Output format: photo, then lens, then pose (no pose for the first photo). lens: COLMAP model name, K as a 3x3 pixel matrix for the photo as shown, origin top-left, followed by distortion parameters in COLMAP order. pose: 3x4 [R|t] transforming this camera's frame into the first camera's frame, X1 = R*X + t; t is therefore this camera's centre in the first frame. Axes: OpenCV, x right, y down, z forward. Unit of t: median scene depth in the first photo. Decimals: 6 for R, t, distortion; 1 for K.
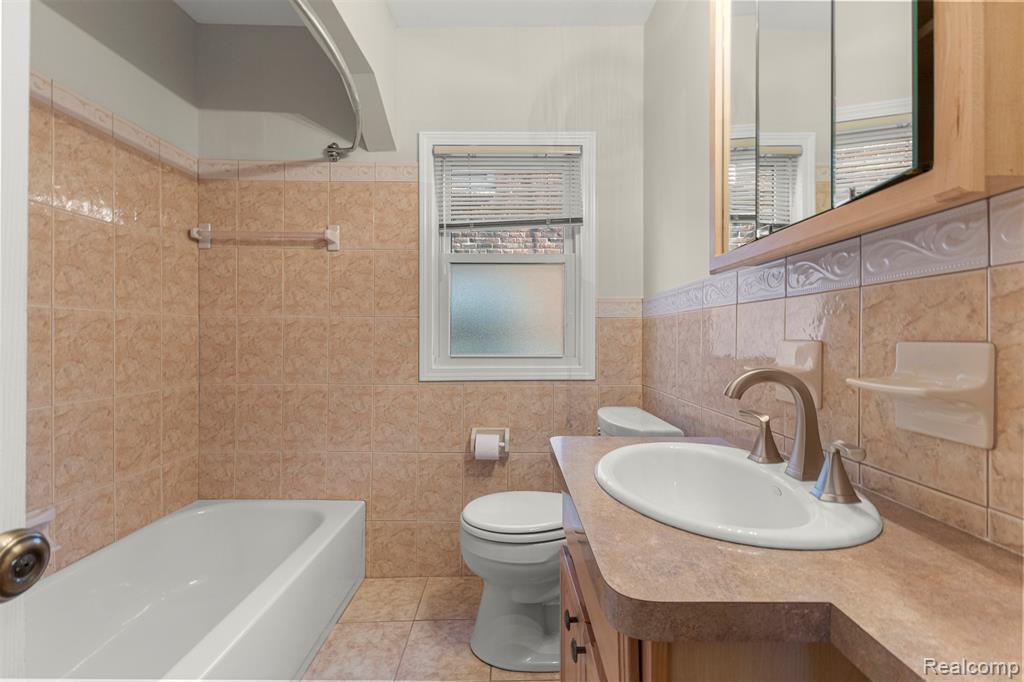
lens RADIAL K [[445.6, 0, 512.2], [0, 445.6, 337.6], [0, 0, 1]] dist [0.008271, -0.000926]
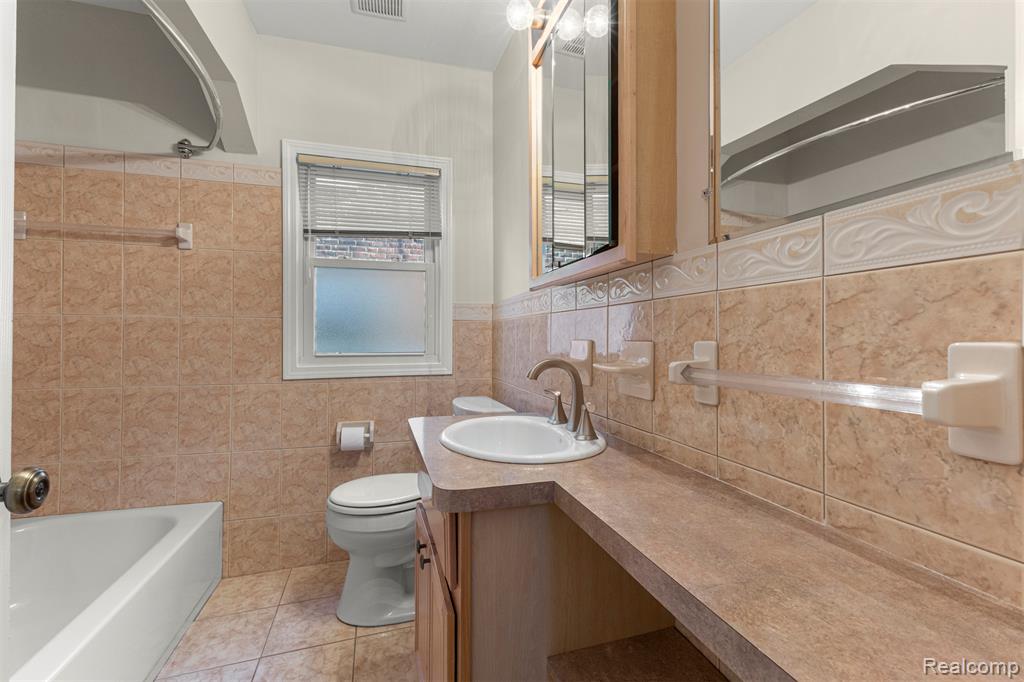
lens RADIAL K [[445.6, 0, 513.5], [0, 445.6, 336.6], [0, 0, 1]] dist [0.008271, -0.000926]
pose [[0.956308, 0.000202, 0.292359, 0.001309], [0.000269, 0.999999, -0.001571, -0.001514], [-0.292359, 0.001581, 0.956307, -0.155268]]
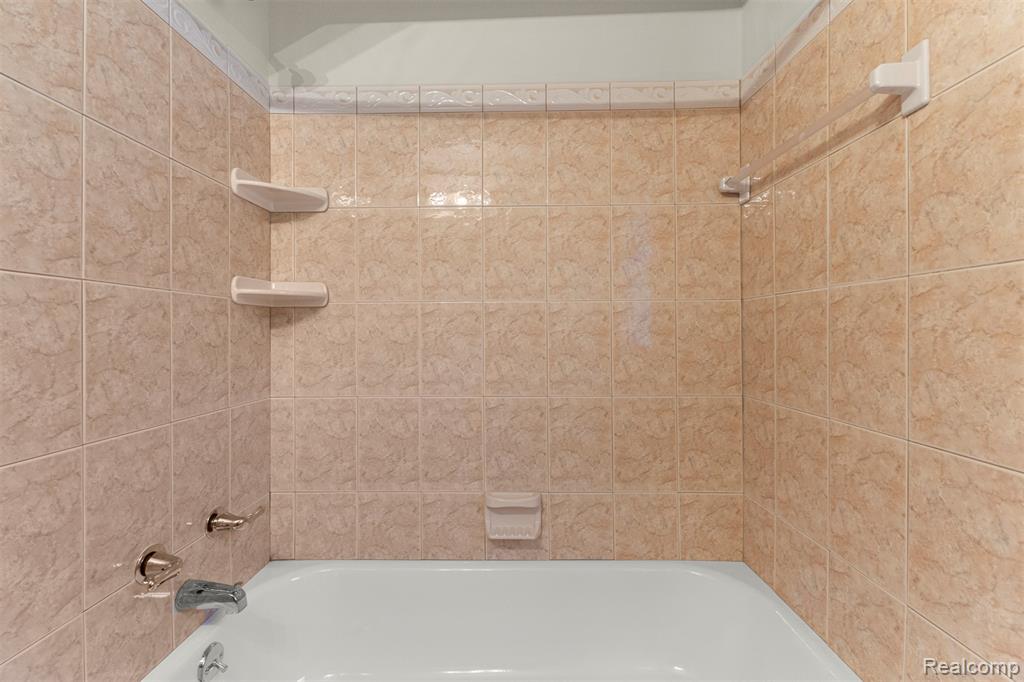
lens RADIAL K [[445.6, 0, 521.7], [0, 445.6, 329.1], [0, 0, 1]] dist [0.008271, -0.000926]
pose [[-0.012895, -0.009571, -0.999871, 0.006375], [0.006877, 0.999930, -0.009660, 0.002623], [0.999893, -0.007001, -0.012828, 0.673966]]
